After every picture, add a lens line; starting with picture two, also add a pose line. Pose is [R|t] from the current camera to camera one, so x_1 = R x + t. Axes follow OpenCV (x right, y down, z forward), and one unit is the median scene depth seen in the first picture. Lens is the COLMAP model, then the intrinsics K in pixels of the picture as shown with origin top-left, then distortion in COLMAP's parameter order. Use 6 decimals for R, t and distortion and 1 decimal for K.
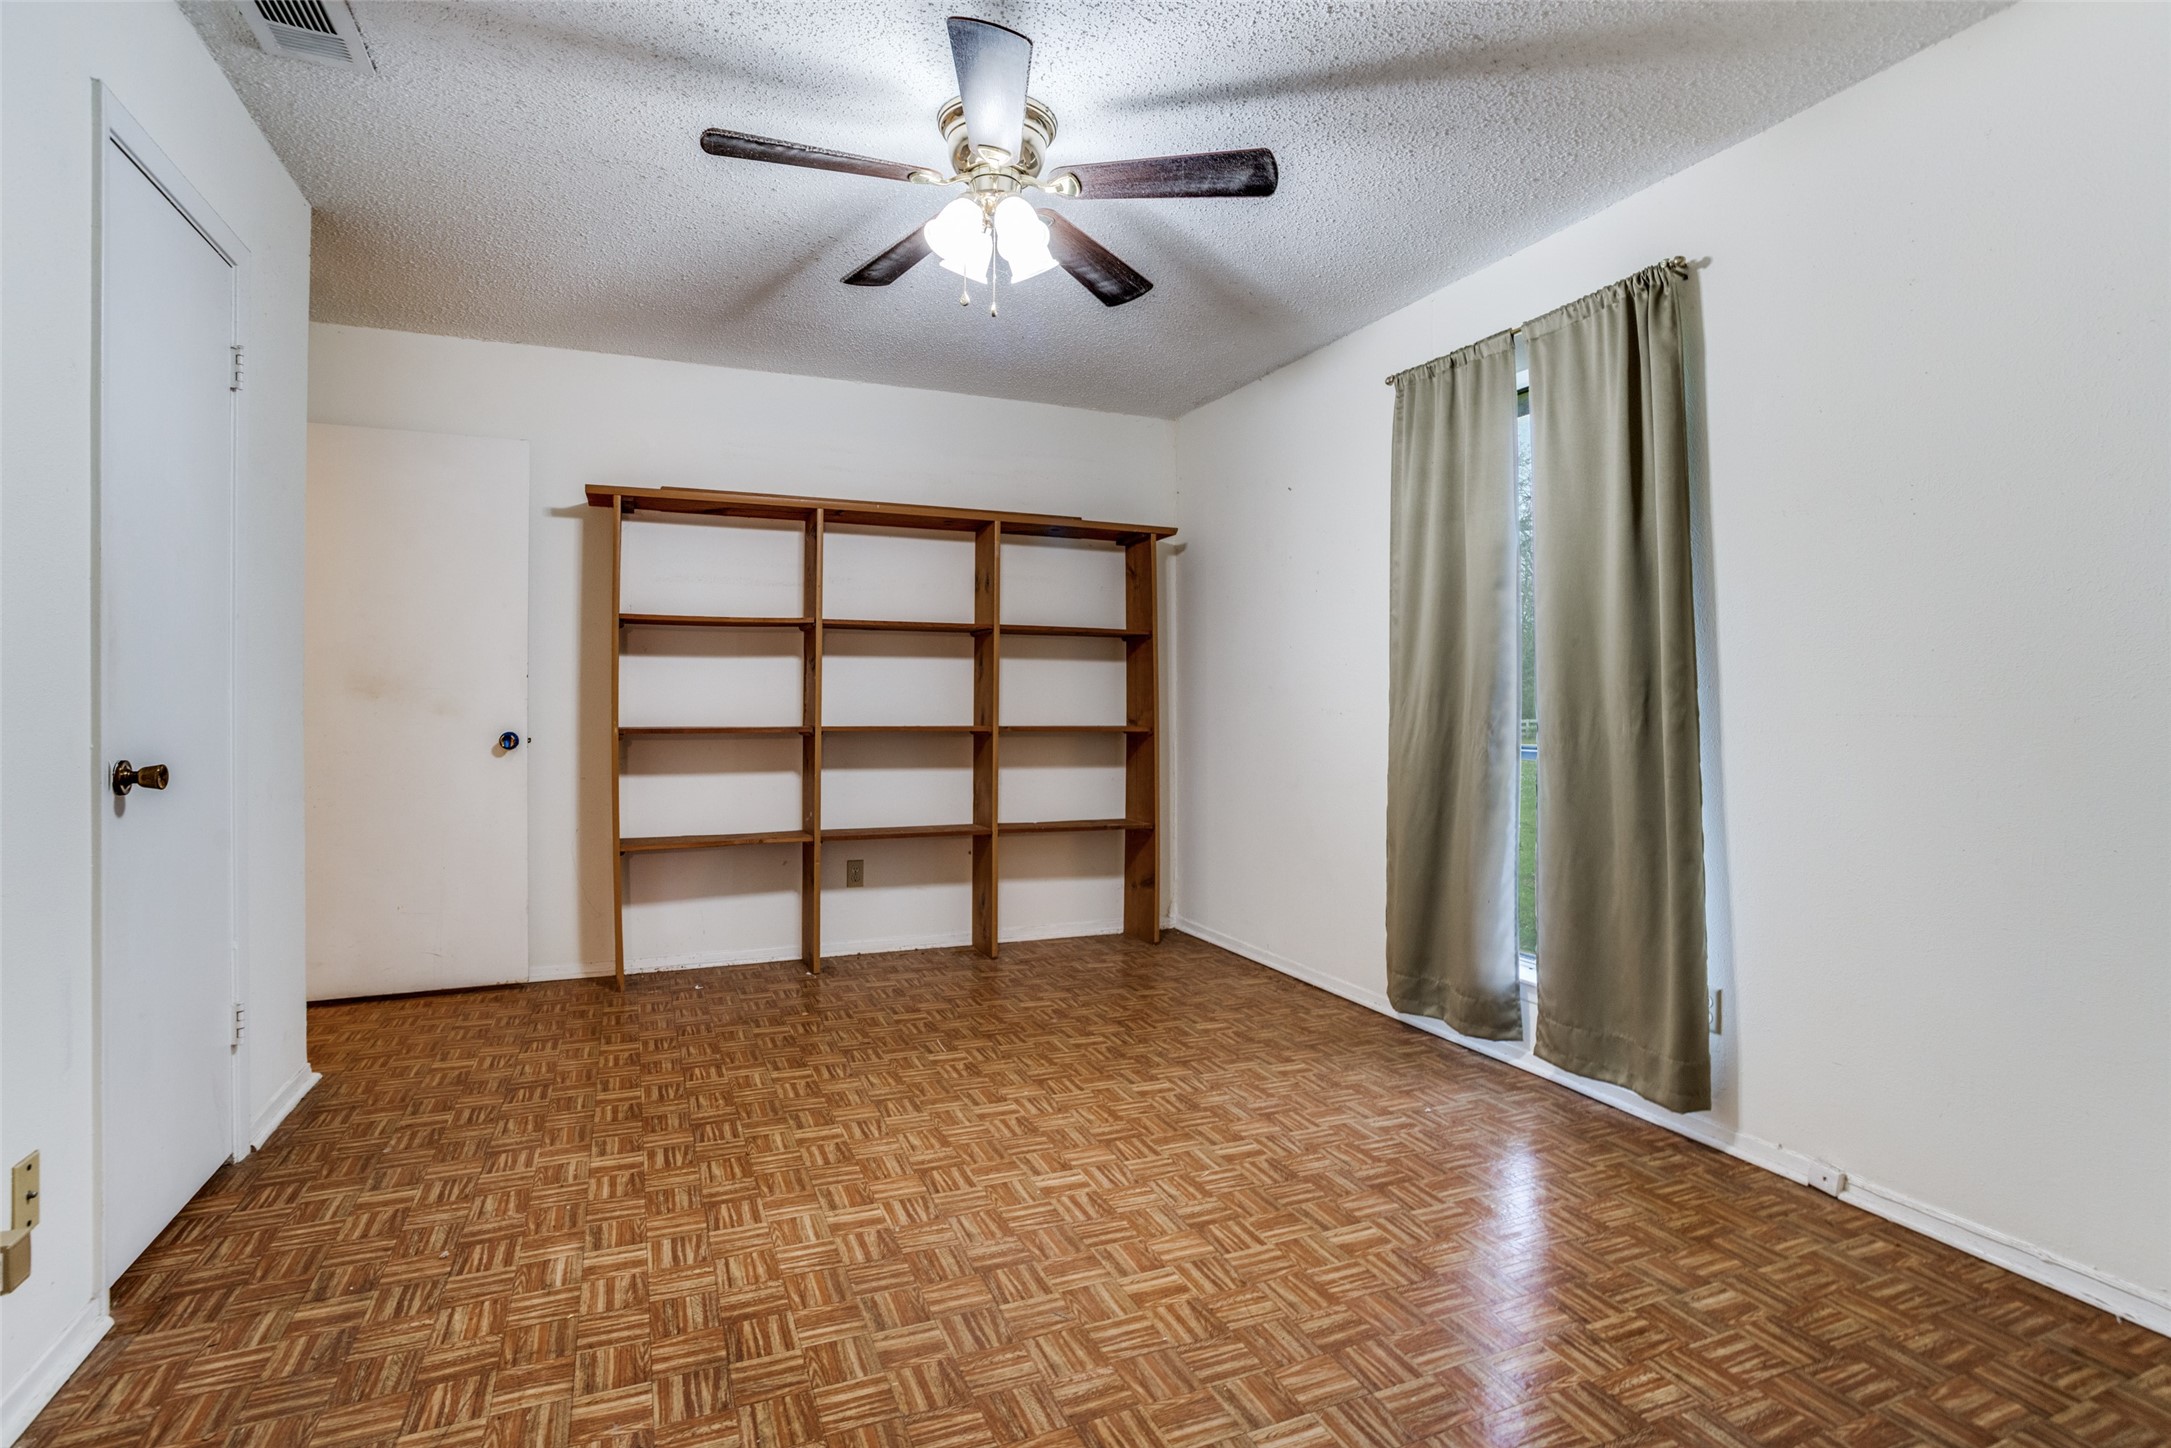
lens RADIAL K [[1053.4, 0, 1087.5], [0, 1053.4, 718.6], [0, 0, 1]] dist [-0.041960, 0.012192]
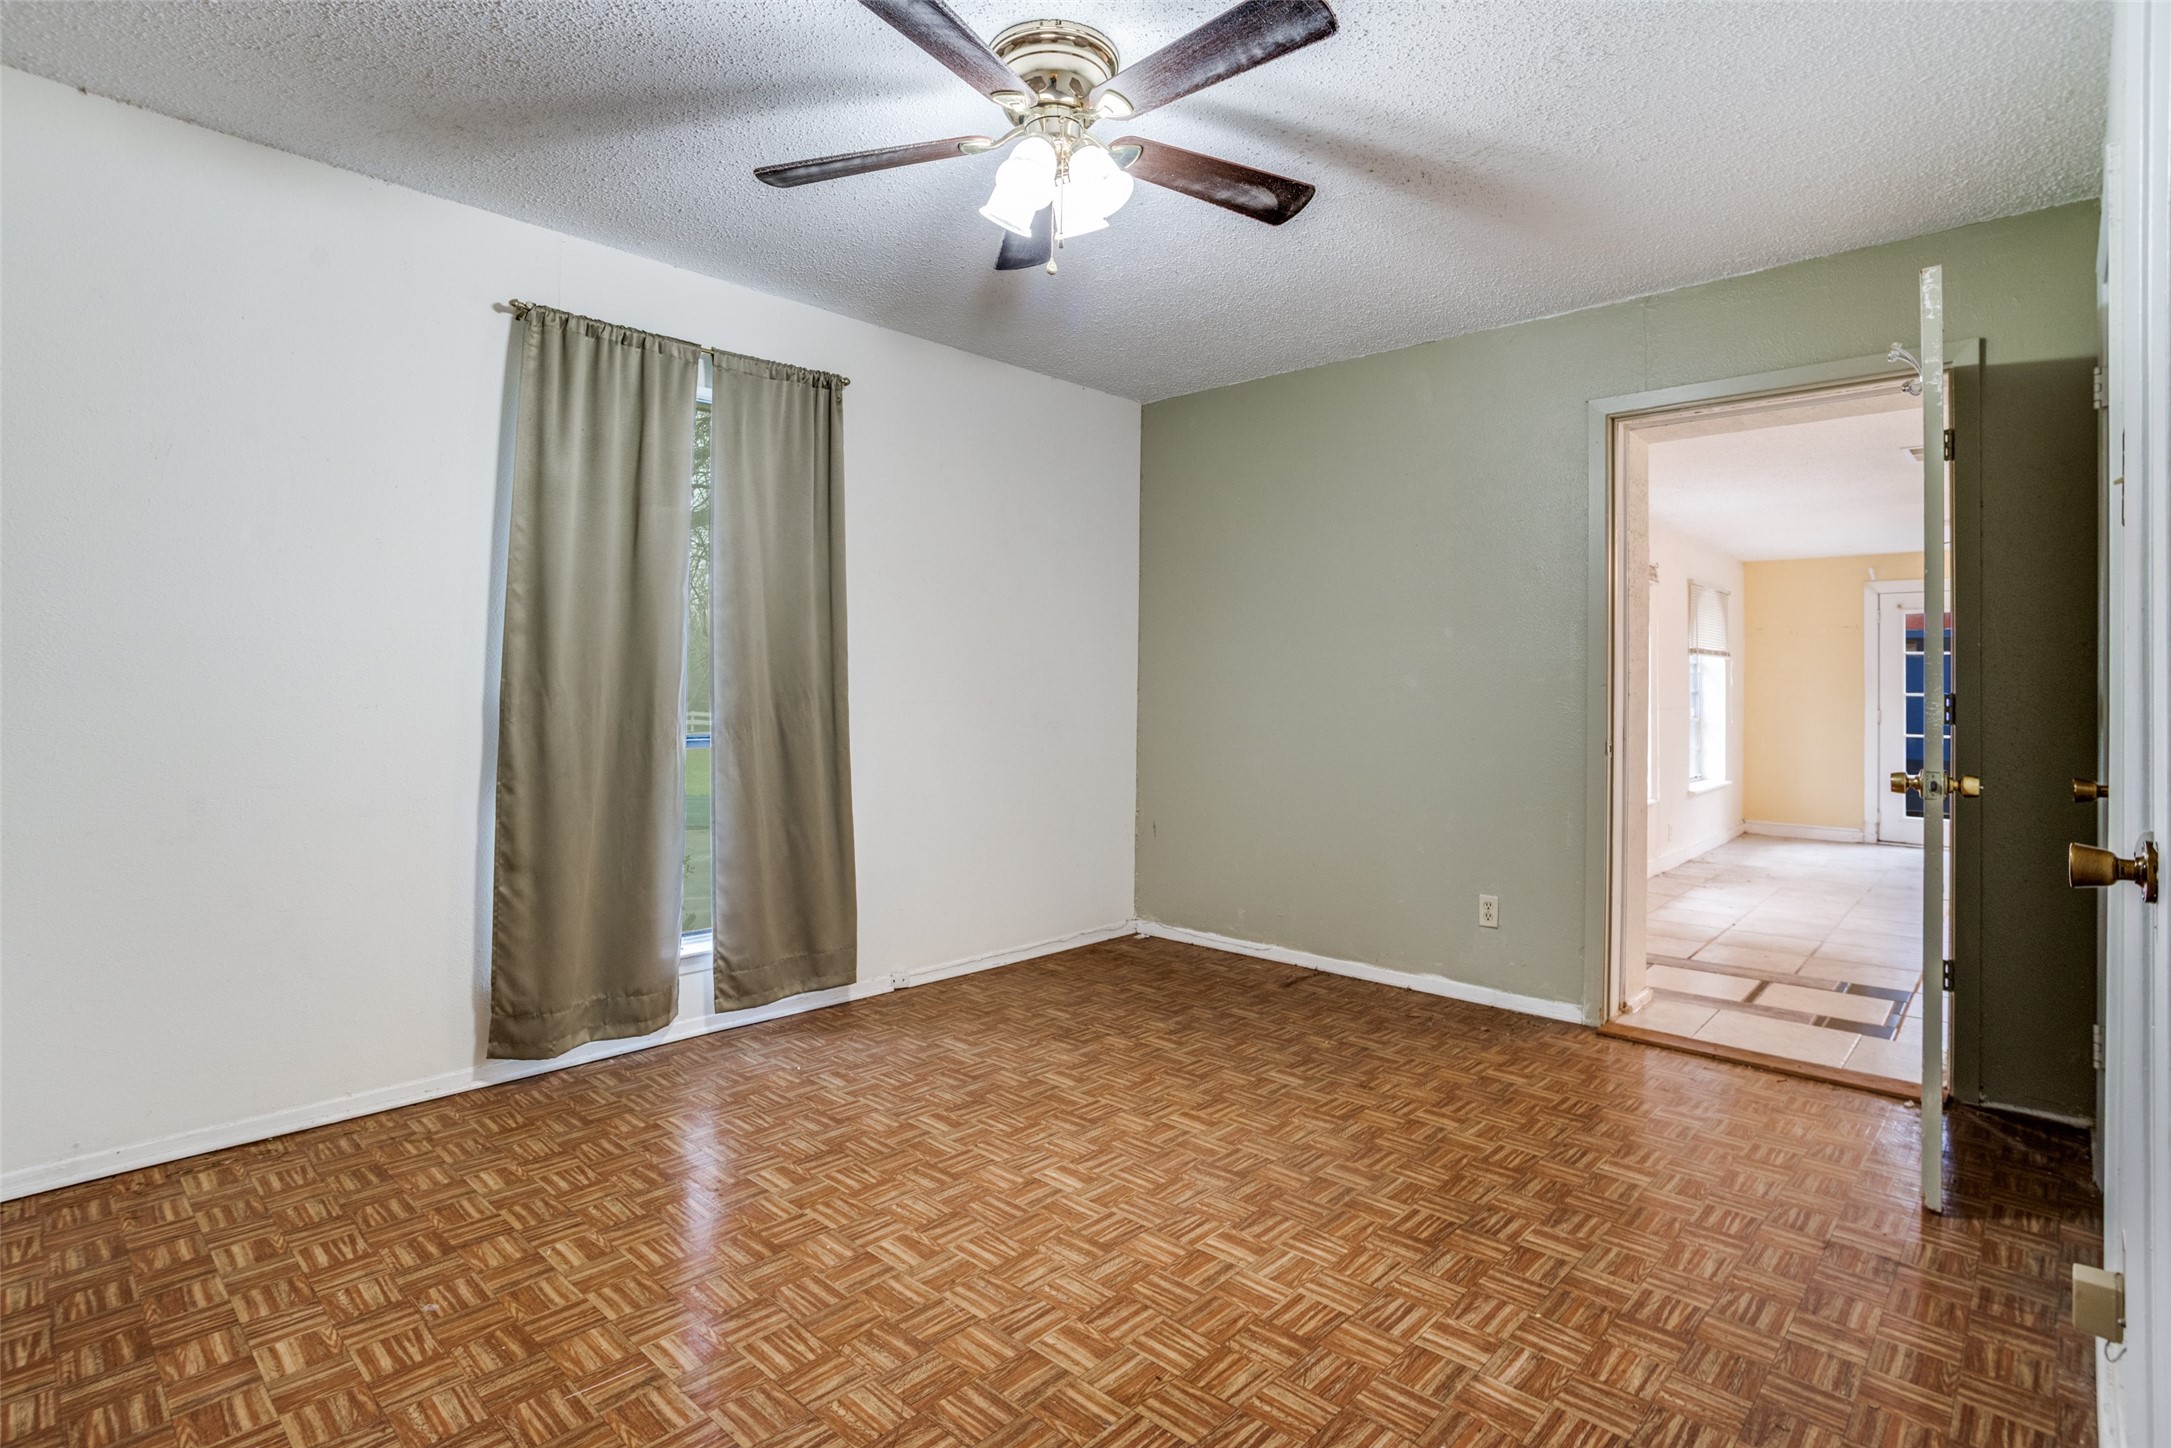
lens RADIAL K [[1053.4, 0, 1082.6], [0, 1053.4, 709.2], [0, 0, 1]] dist [-0.041960, 0.012192]
pose [[-0.385983, -0.019959, 0.922290, -1.017035], [0.000353, 0.999763, 0.021784, -0.034404], [-0.922506, 0.008734, -0.385884, 1.459865]]
